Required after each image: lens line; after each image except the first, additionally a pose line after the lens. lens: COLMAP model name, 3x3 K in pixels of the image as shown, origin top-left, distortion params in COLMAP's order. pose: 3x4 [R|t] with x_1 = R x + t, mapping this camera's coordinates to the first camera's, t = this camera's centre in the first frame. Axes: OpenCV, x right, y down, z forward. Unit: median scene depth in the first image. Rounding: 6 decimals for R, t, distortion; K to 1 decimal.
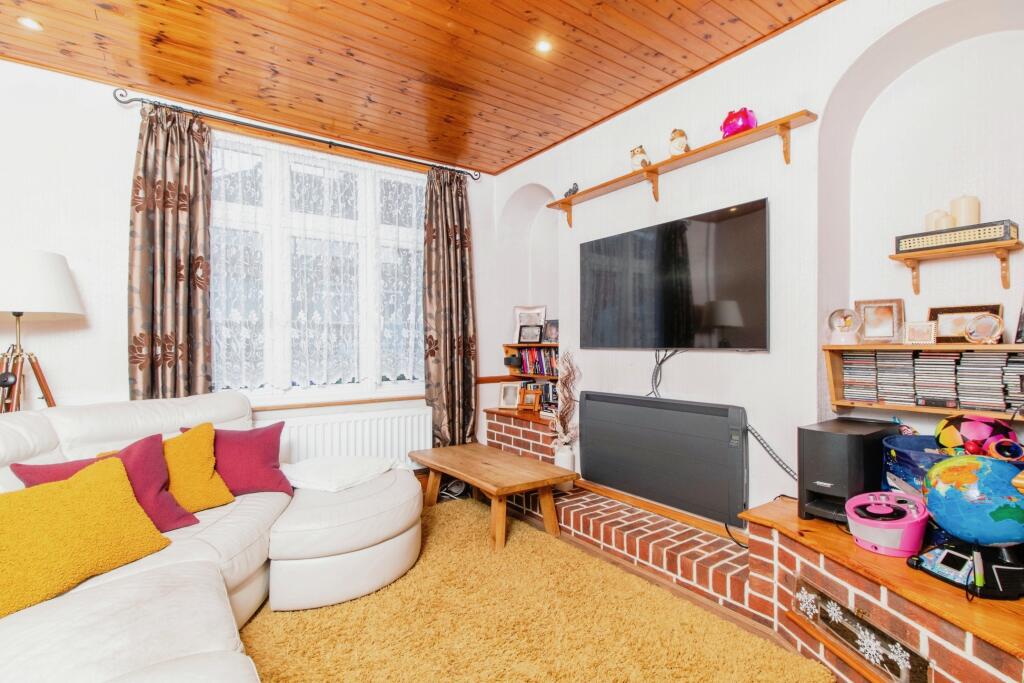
lens RADIAL K [[476.8, 0, 512.0], [0, 476.8, 341.5], [0, 0, 1]] dist [0.001279, 0.000033]
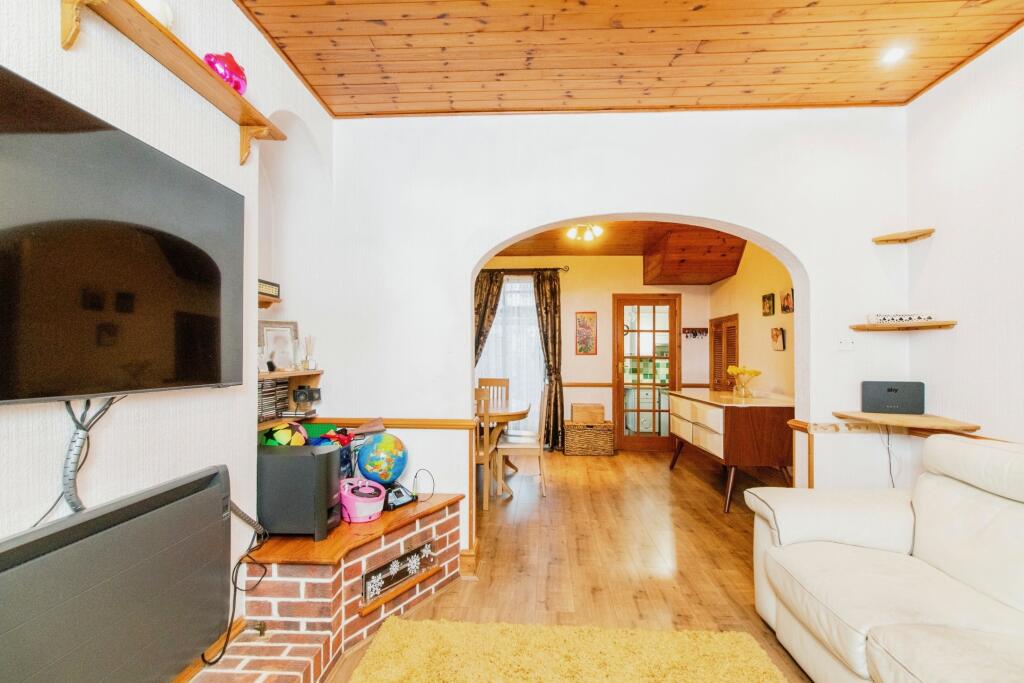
lens RADIAL K [[482.3, 0, 512.0], [0, 482.3, 341.5], [0, 0, 1]] dist [-0.001252, -0.000244]
pose [[-0.772996, 0.022588, 0.634008, -0.250406], [0.017195, 0.999745, -0.014654, -0.017248], [-0.634178, -0.000426, -0.773187, 1.081344]]
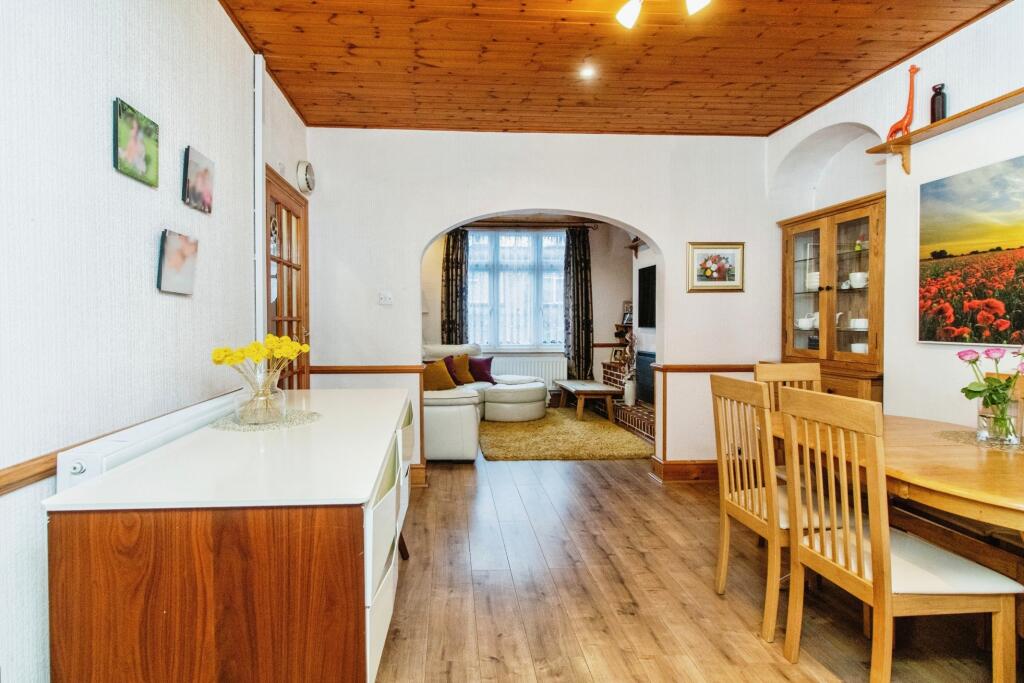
lens RADIAL K [[461.5, 0, 481.6], [0, 461.5, 329.4], [0, 0, 1]] dist [-0.000750, -0.000118]
pose [[0.830993, 0.005096, -0.556259, 0.627808], [-0.009801, 0.999937, -0.005481, 0.044497], [0.556196, 0.010006, 0.830991, -0.781104]]
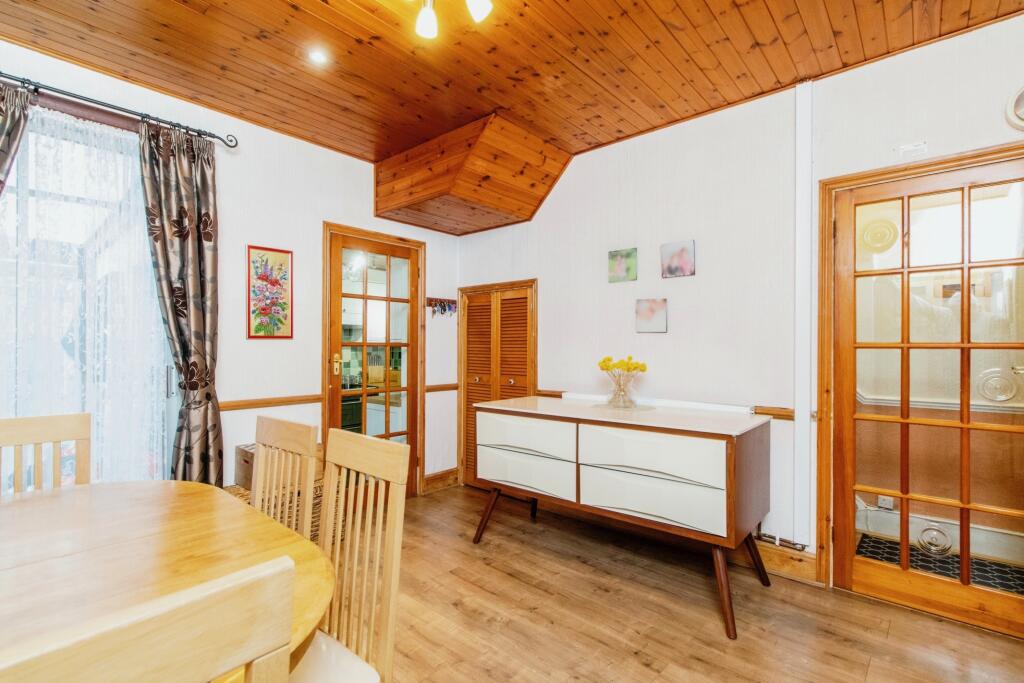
lens RADIAL K [[482.3, 0, 512.0], [0, 482.3, 341.5], [0, 0, 1]] dist [-0.001252, -0.000244]
pose [[-0.976509, 0.006081, -0.215391, 0.534208], [0.002938, 0.999885, 0.014911, 0.006193], [0.215457, 0.013928, -0.976414, 0.356566]]
